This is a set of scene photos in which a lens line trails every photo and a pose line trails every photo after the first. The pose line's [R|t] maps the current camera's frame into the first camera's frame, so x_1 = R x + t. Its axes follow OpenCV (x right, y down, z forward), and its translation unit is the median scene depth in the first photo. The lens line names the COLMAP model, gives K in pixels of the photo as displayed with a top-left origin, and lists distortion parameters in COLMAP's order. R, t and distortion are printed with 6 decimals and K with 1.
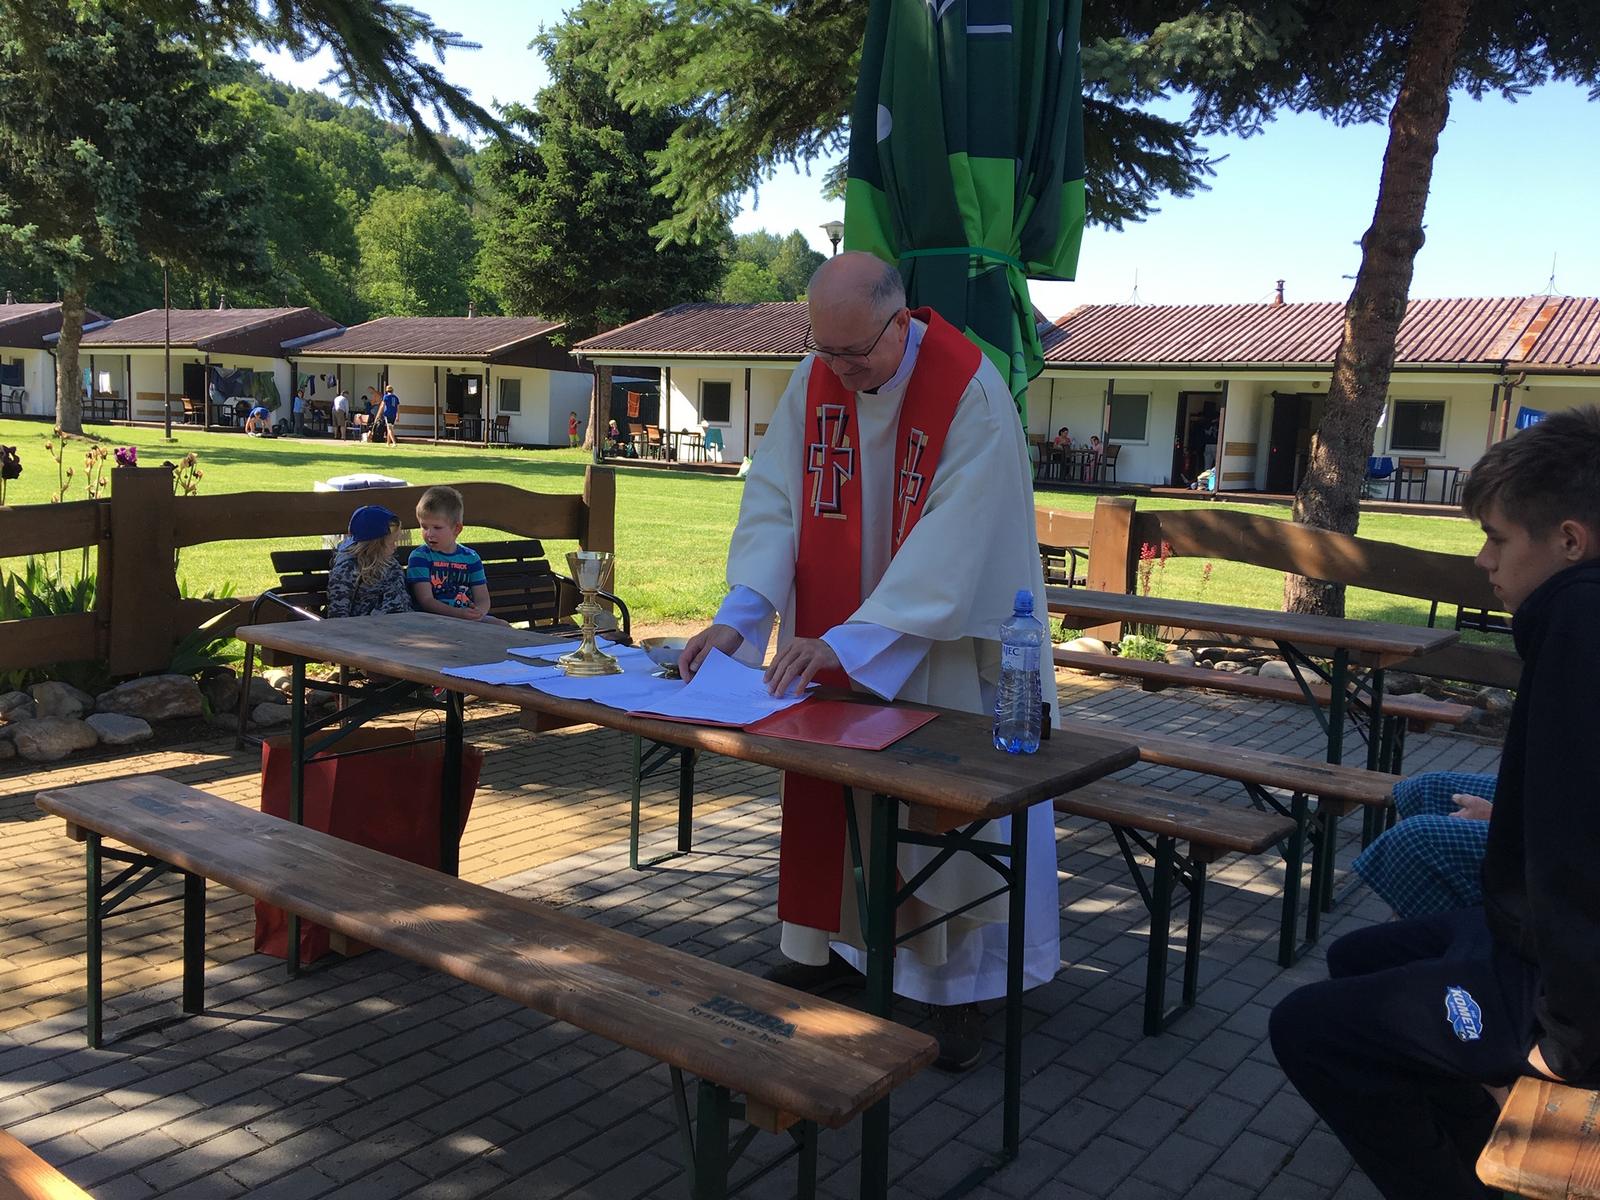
lens RADIAL K [[1335.2, 0, 778.2], [0, 1335.2, 602.4], [0, 0, 1]] dist [0.107255, -0.149437]
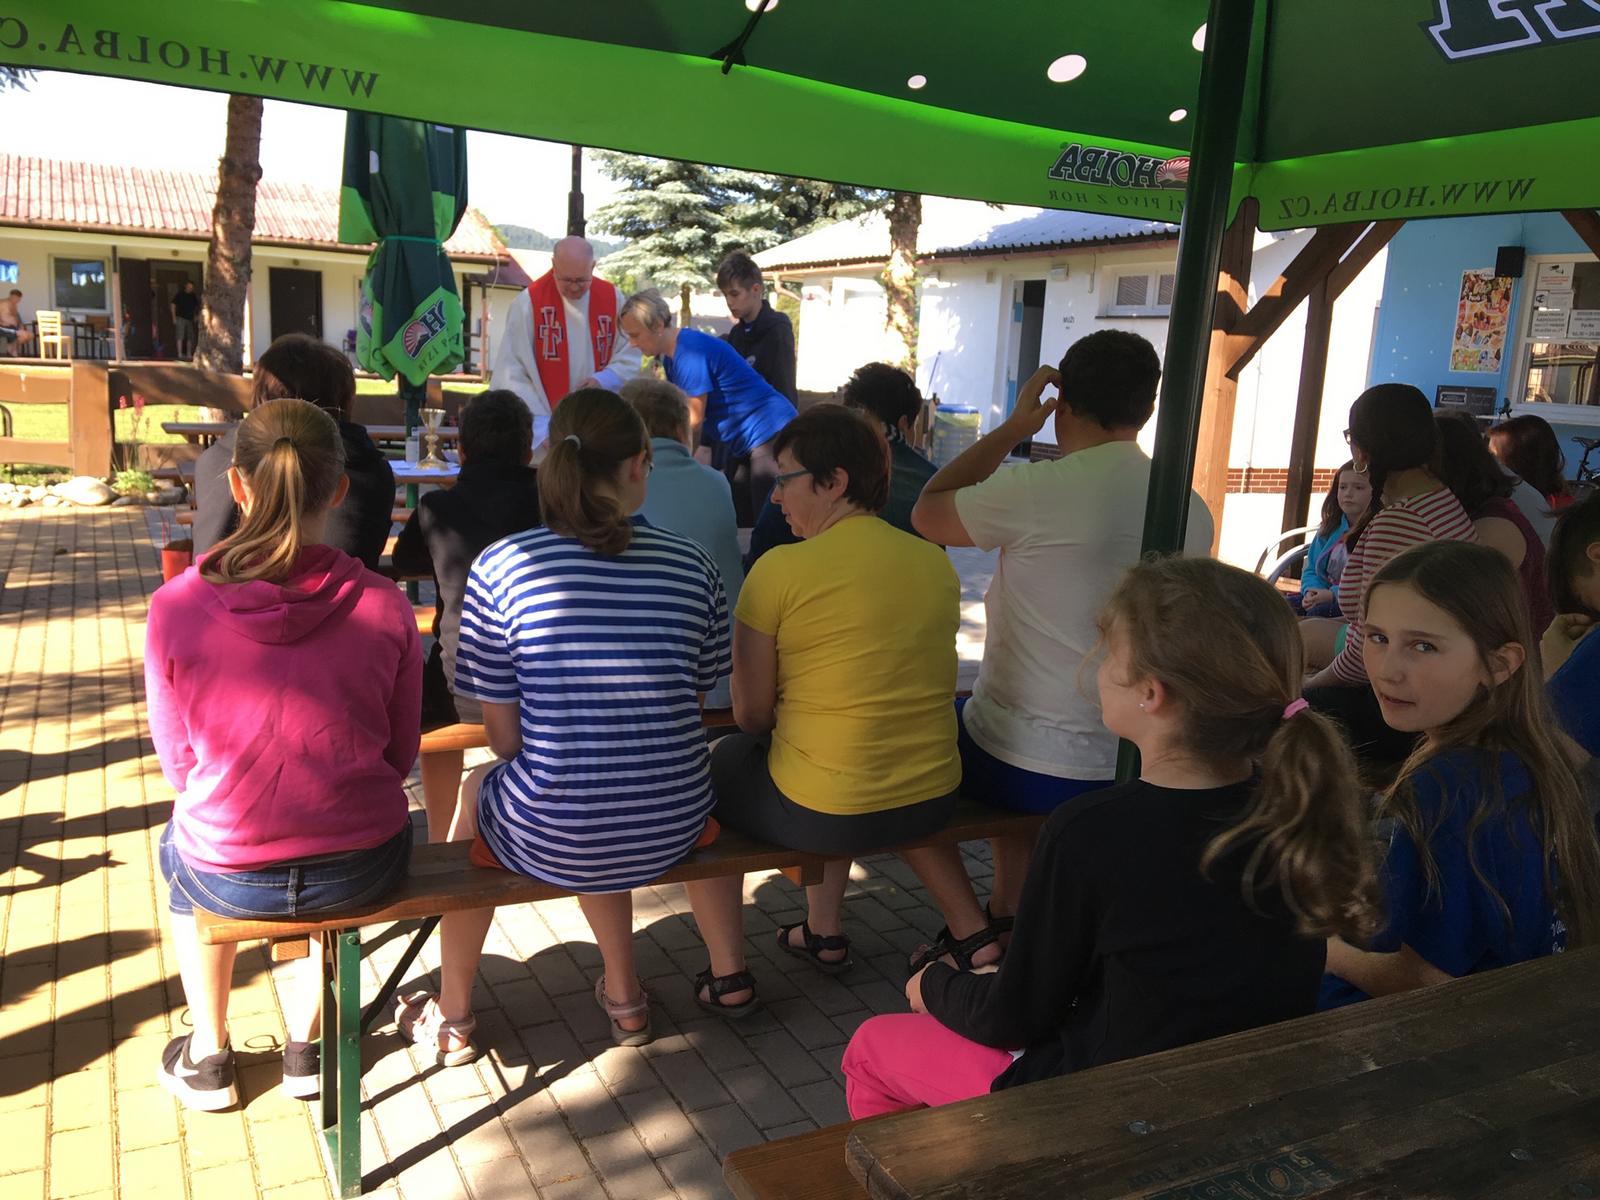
lens RADIAL K [[1350.8, 0, 800.0], [0, 1350.8, 600.0], [0, 0, 1]] dist [0.105327, -0.161713]
pose [[0.425481, -0.186728, 0.885493, -0.205033], [0.083460, 0.982408, 0.167061, -0.005867], [-0.901111, 0.002822, 0.433580, -0.043569]]
